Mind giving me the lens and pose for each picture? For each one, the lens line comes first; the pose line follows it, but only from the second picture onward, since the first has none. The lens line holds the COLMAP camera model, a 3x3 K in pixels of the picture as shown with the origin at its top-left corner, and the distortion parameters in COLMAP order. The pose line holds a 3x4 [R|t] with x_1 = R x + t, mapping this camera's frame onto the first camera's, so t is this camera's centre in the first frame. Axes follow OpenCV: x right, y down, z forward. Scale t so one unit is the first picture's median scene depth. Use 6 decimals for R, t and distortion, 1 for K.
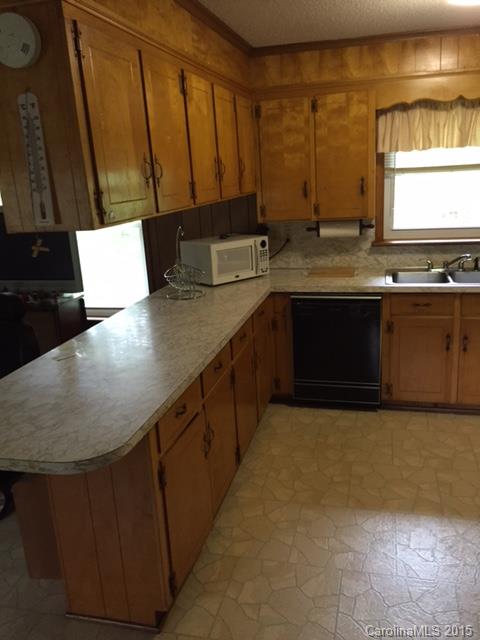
lens RADIAL K [[538.3, 0, 240.0], [0, 538.3, 320.0], [0, 0, 1]] dist [0.014799, -0.008571]
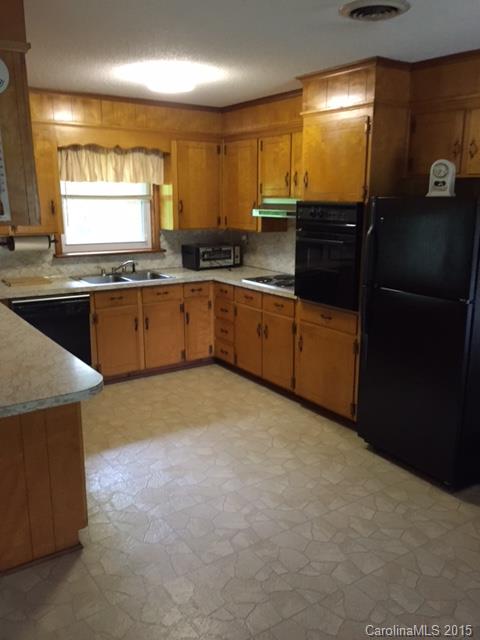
lens RADIAL K [[538.3, 0, 240.0], [0, 538.3, 320.0], [0, 0, 1]] dist [0.014799, -0.008571]
pose [[0.656074, -0.112049, 0.746332, -0.434312], [0.157032, 0.987541, 0.010222, 0.055807], [-0.738179, 0.110491, 0.665495, -0.089639]]
